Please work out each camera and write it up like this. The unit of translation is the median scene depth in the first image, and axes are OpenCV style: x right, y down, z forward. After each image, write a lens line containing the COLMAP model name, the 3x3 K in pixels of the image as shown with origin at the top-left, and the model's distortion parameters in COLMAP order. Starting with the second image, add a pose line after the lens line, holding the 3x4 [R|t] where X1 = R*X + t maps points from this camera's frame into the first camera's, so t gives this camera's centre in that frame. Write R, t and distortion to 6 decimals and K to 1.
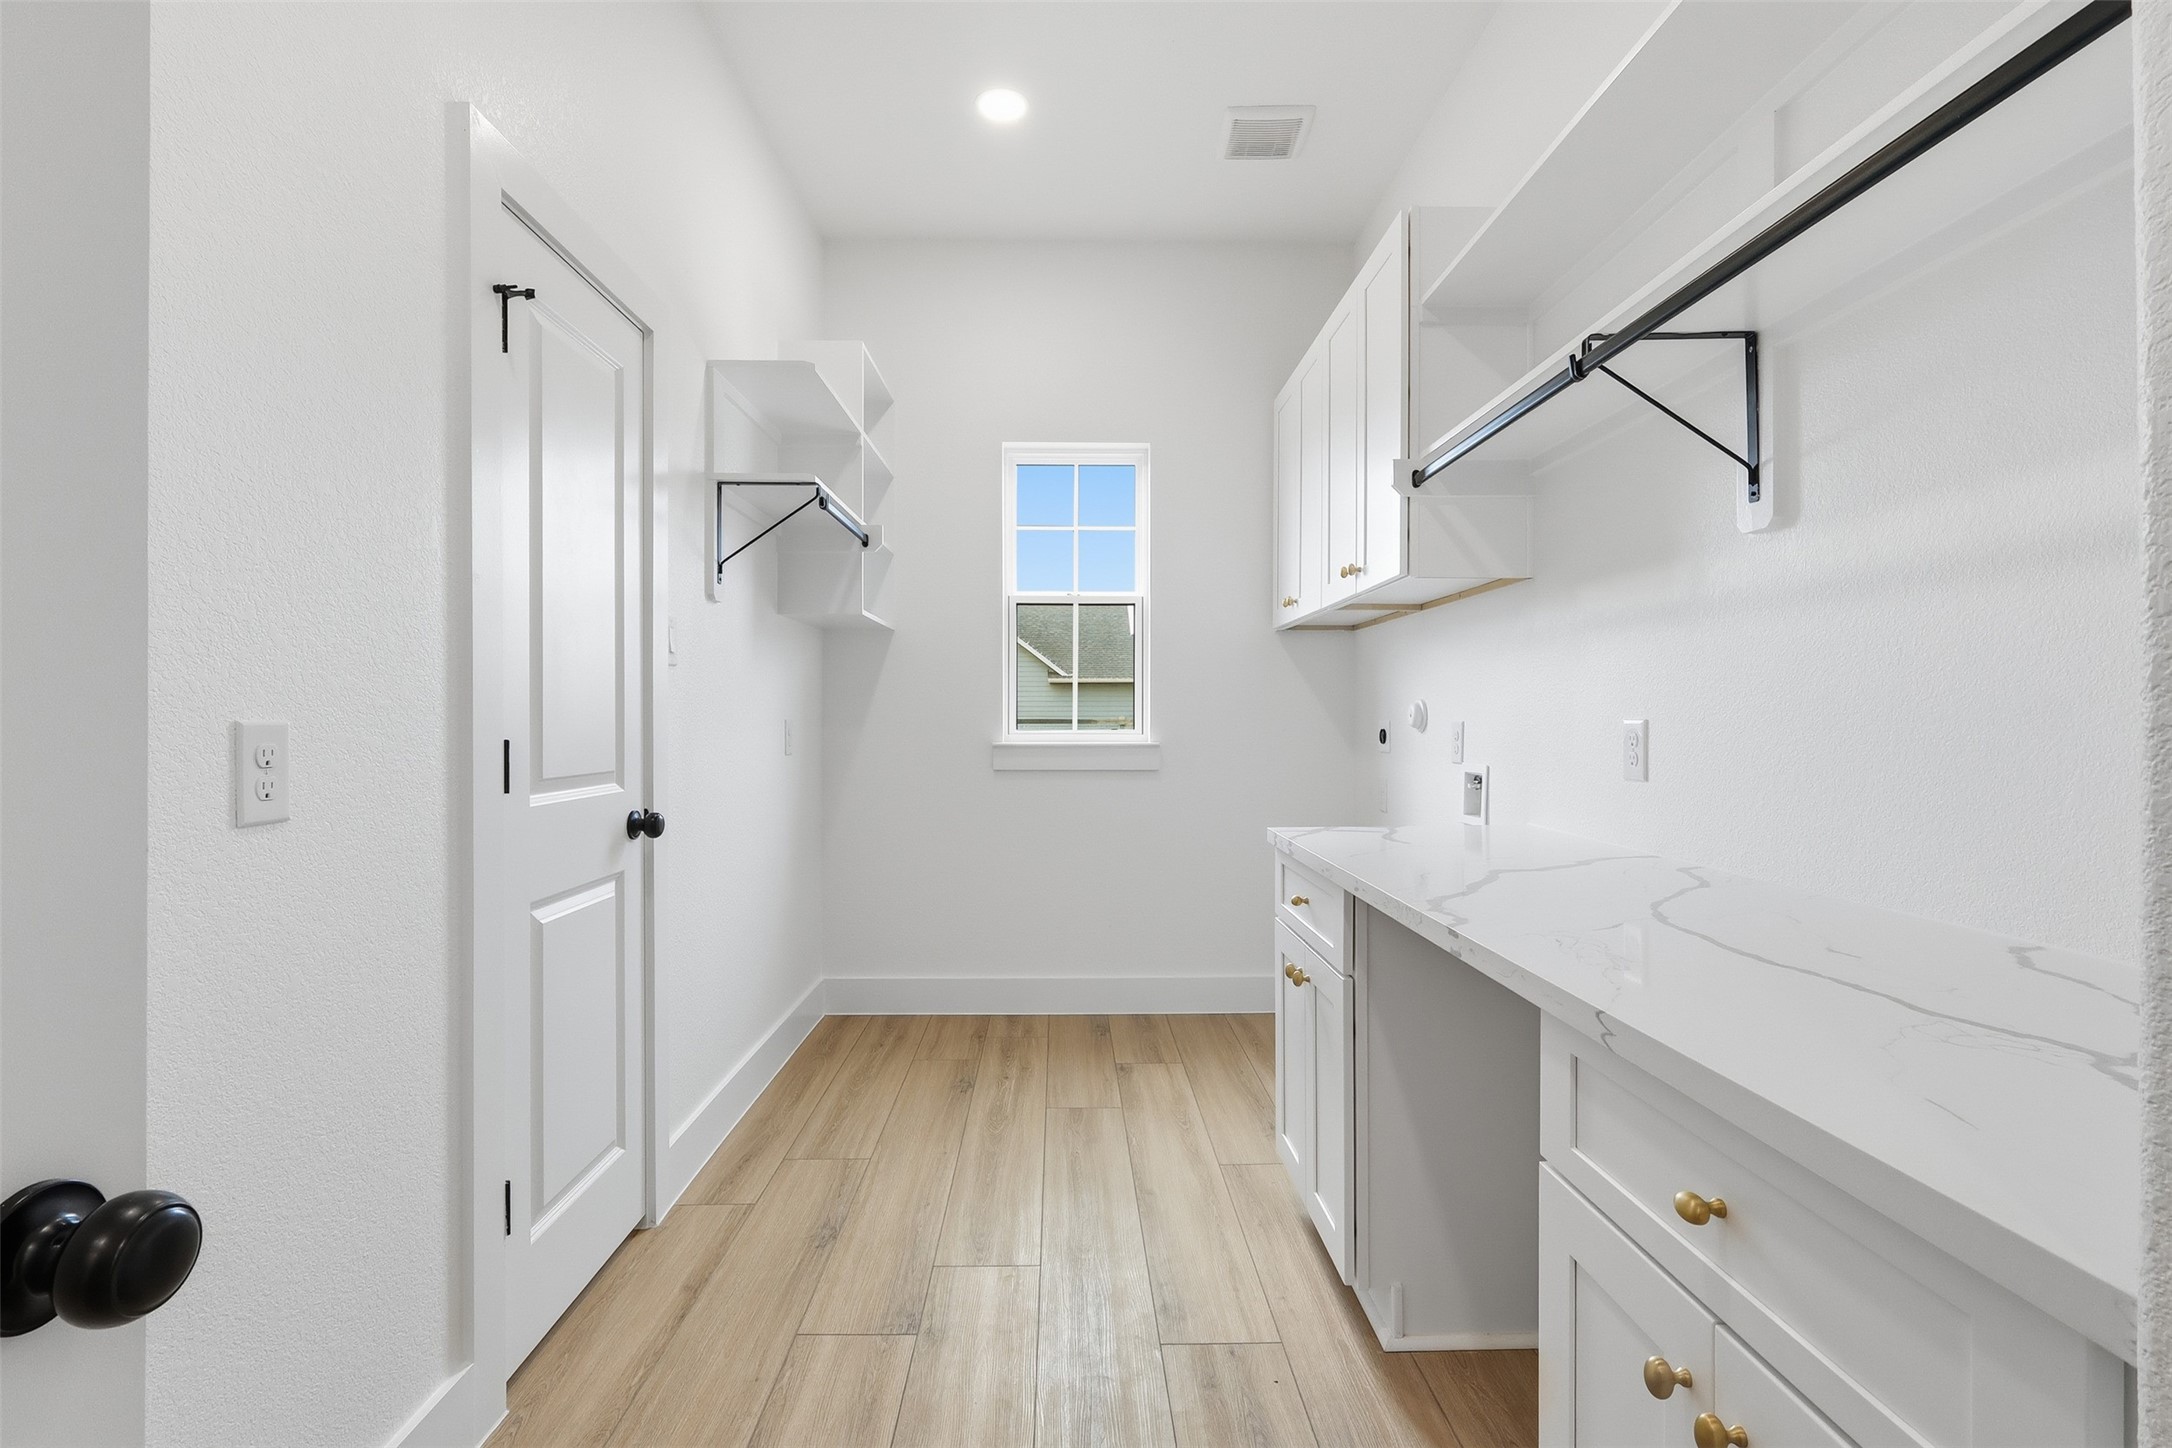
lens RADIAL K [[1016.2, 0, 1087.5], [0, 1016.2, 718.0], [0, 0, 1]] dist [-0.002451, 0.000022]
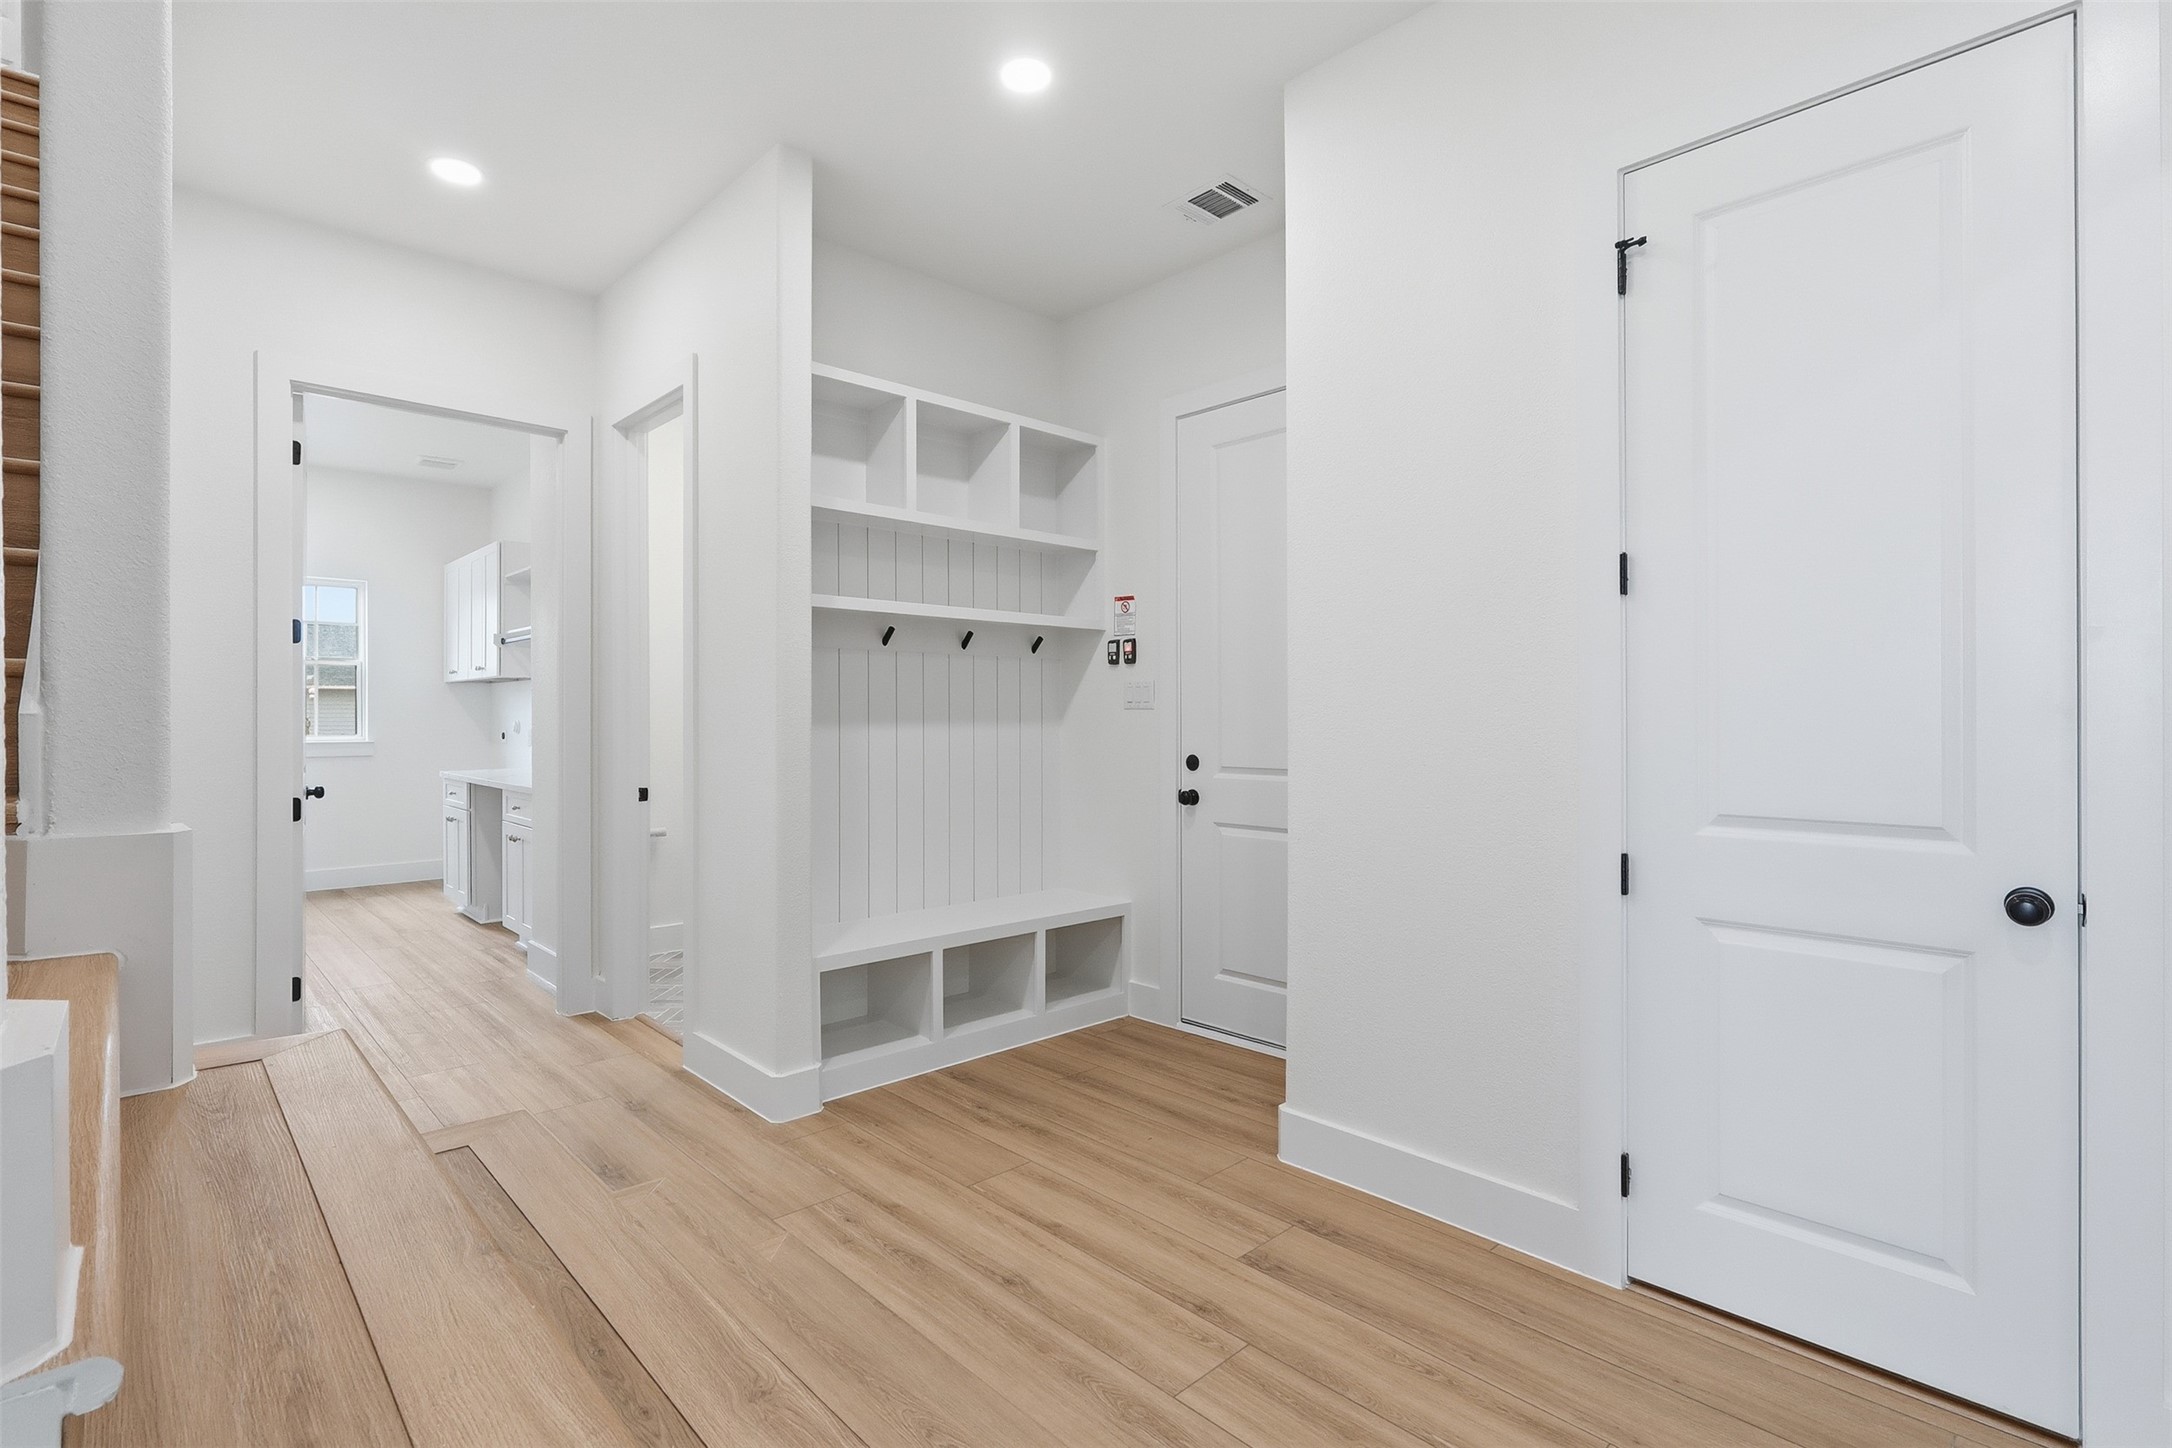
lens RADIAL K [[1016.2, 0, 1094.5], [0, 1016.2, 725.0], [0, 0, 1]] dist [-0.002451, 0.000022]
pose [[0.736168, 0.001016, 0.676798, -0.348592], [0.001237, 0.999995, -0.002847, 0.000399], [-0.676798, 0.002933, 0.736163, -2.058543]]
